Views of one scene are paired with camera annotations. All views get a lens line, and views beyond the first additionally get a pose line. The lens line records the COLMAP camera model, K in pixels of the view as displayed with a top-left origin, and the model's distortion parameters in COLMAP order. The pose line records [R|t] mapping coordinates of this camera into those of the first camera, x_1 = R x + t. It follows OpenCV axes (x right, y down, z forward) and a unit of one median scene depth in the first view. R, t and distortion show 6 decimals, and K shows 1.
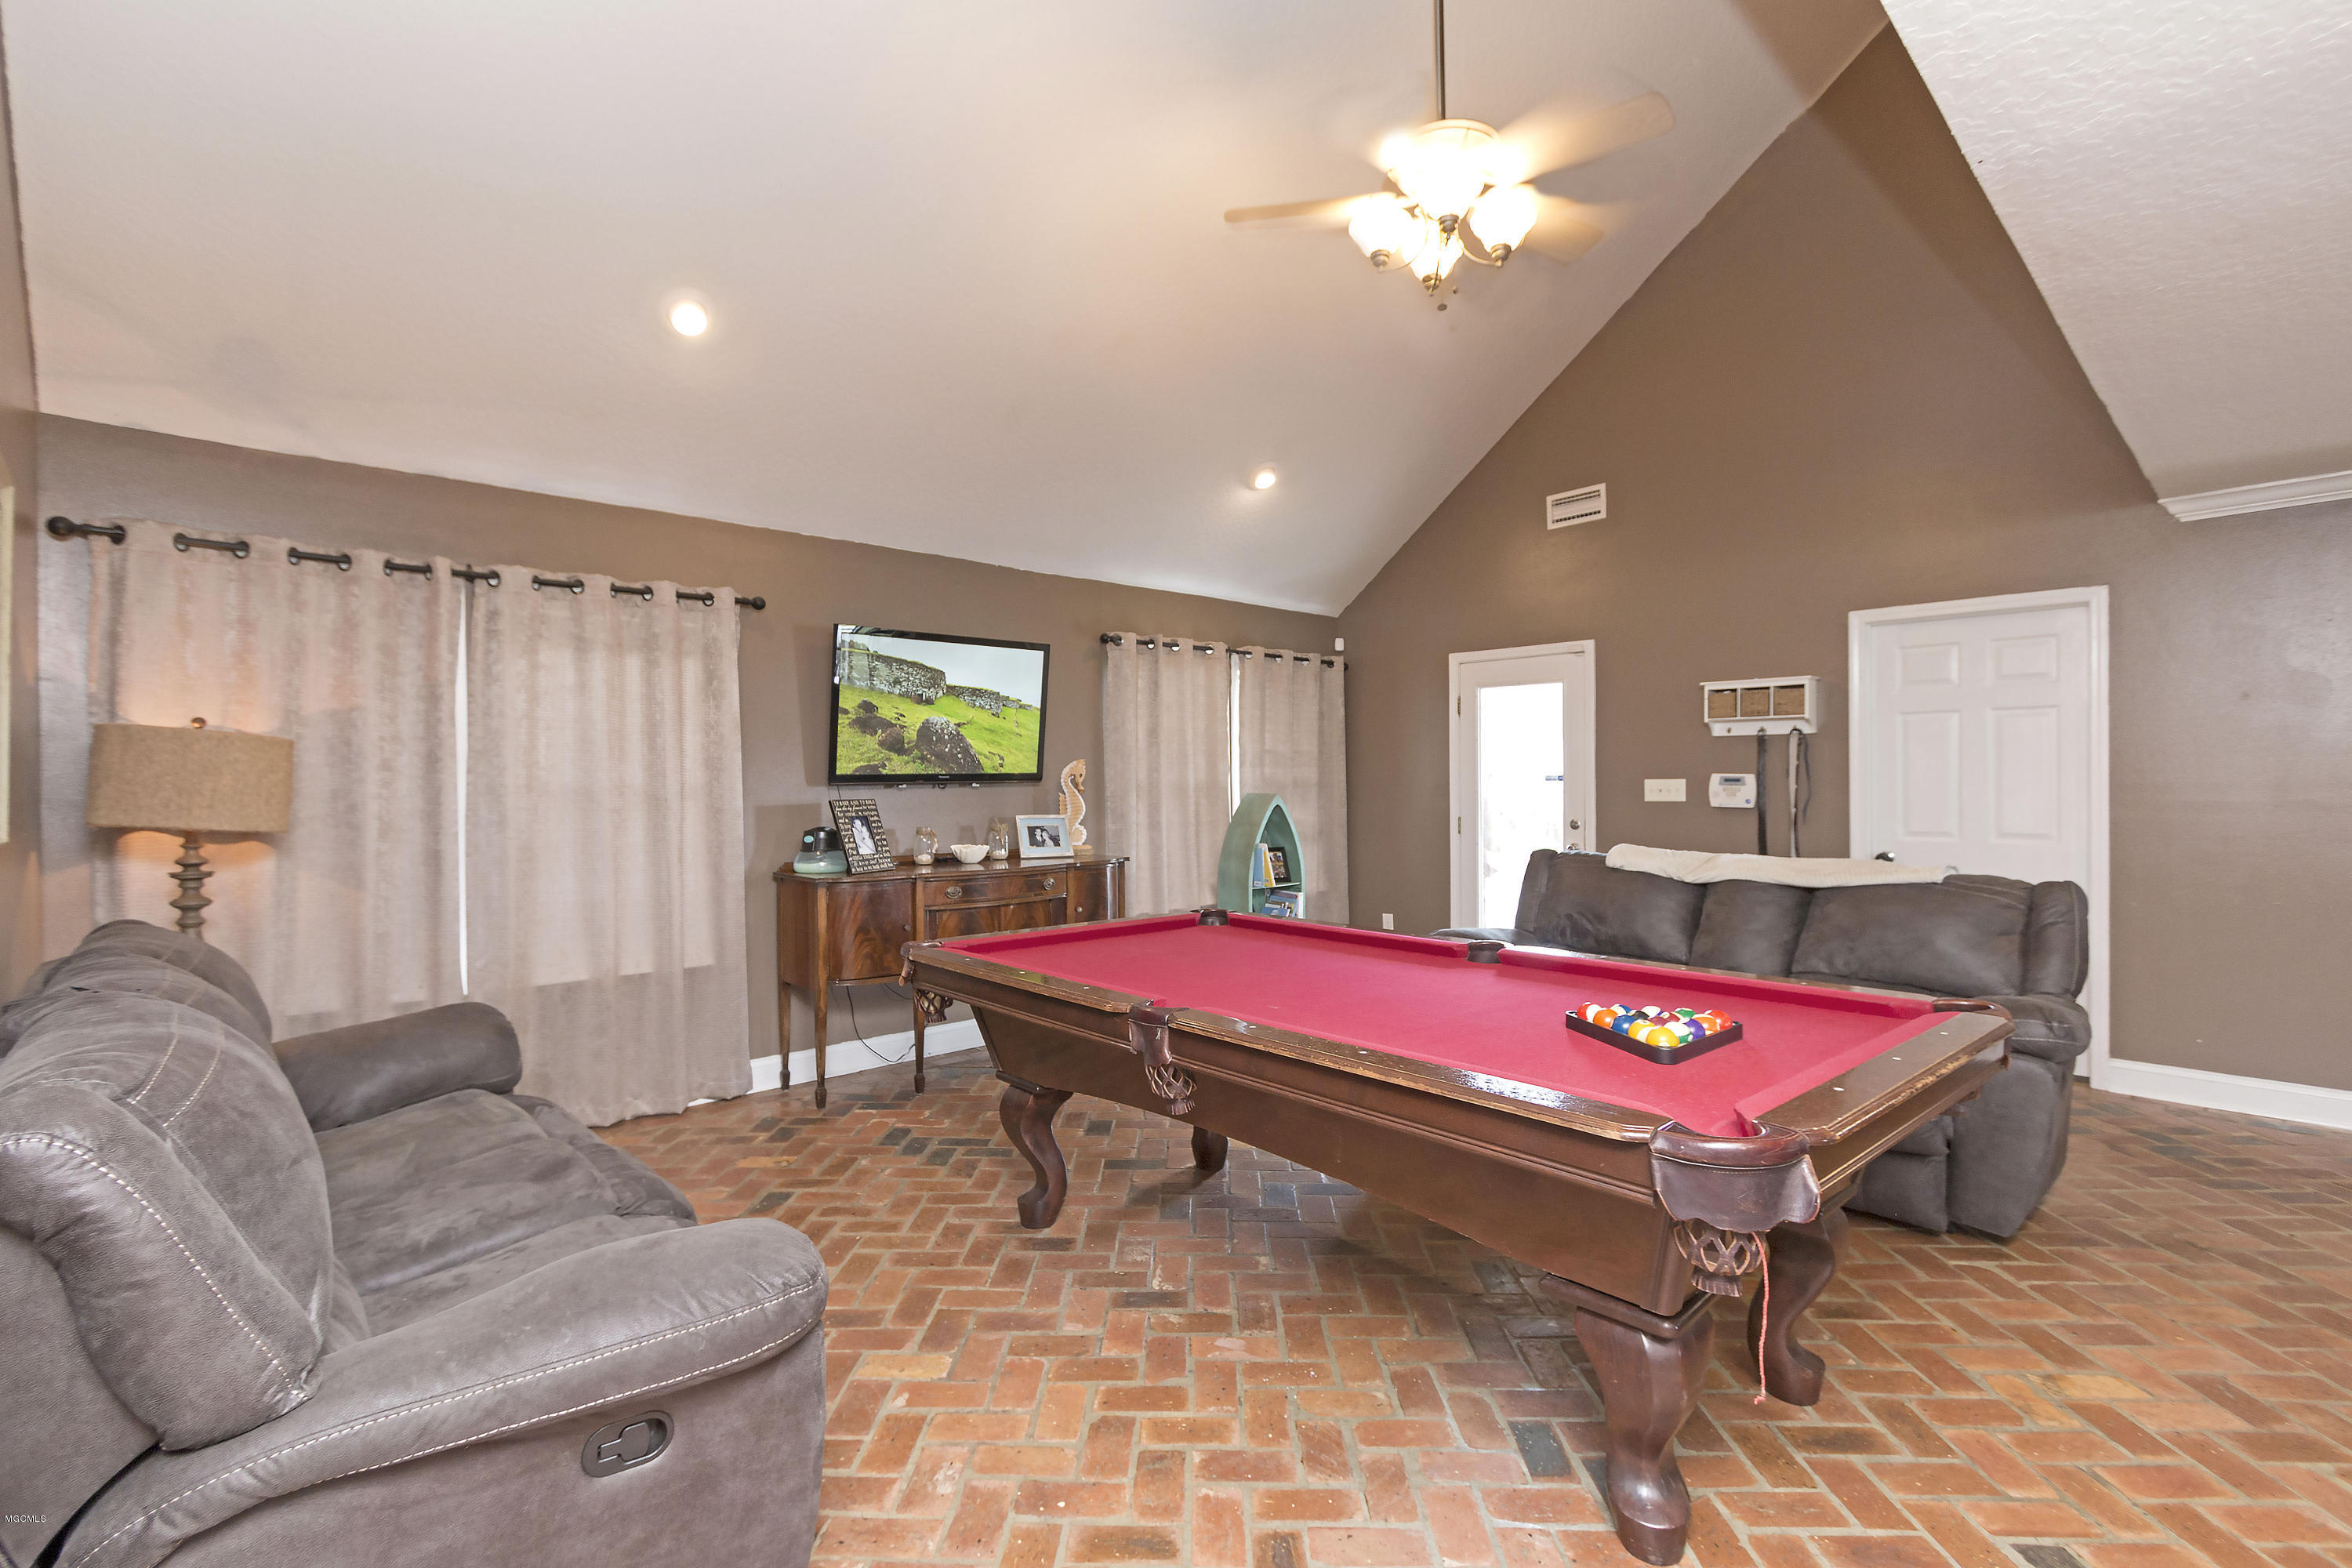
lens RADIAL K [[1079.2, 0, 1156.7], [0, 1079.2, 792.1], [0, 0, 1]] dist [0.004745, -0.002864]
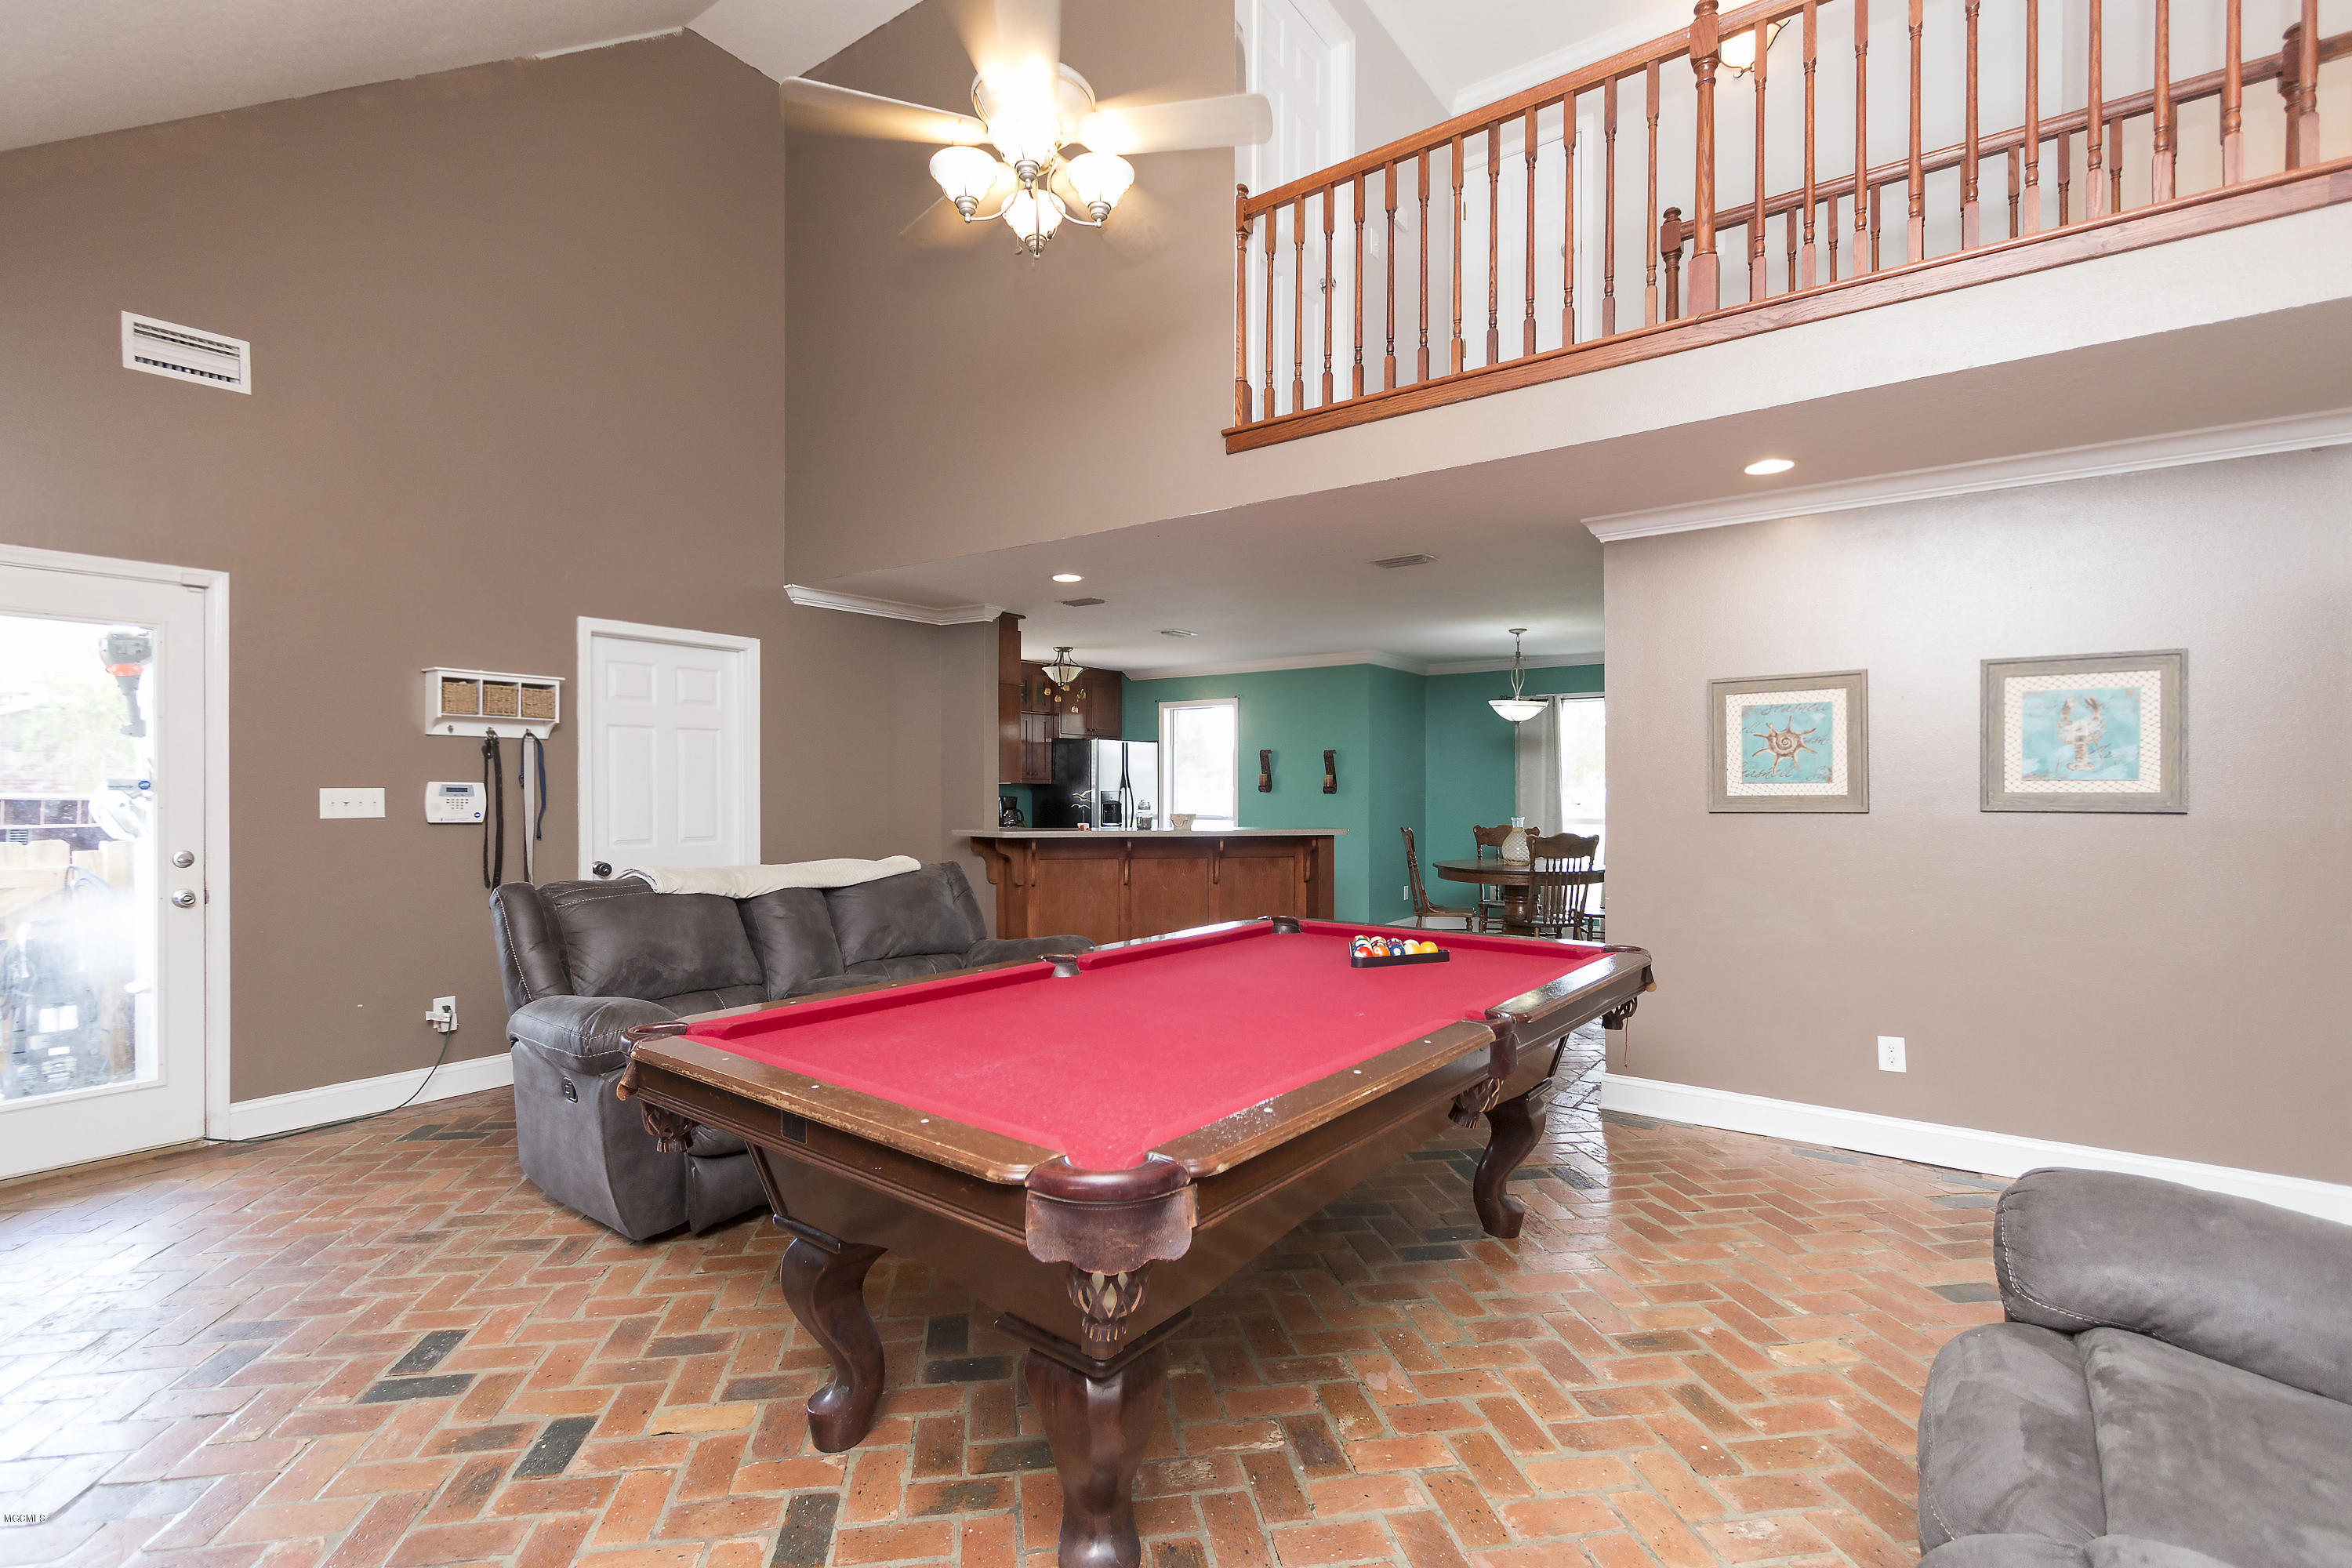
lens RADIAL K [[1079.2, 0, 1163.9], [0, 1079.2, 790.3], [0, 0, 1]] dist [0.004745, -0.002864]
pose [[-0.208585, 0.004886, 0.977992, -0.405797], [0.011388, 0.999932, -0.002566, -0.002517], [-0.977938, 0.010602, -0.208626, 0.681418]]
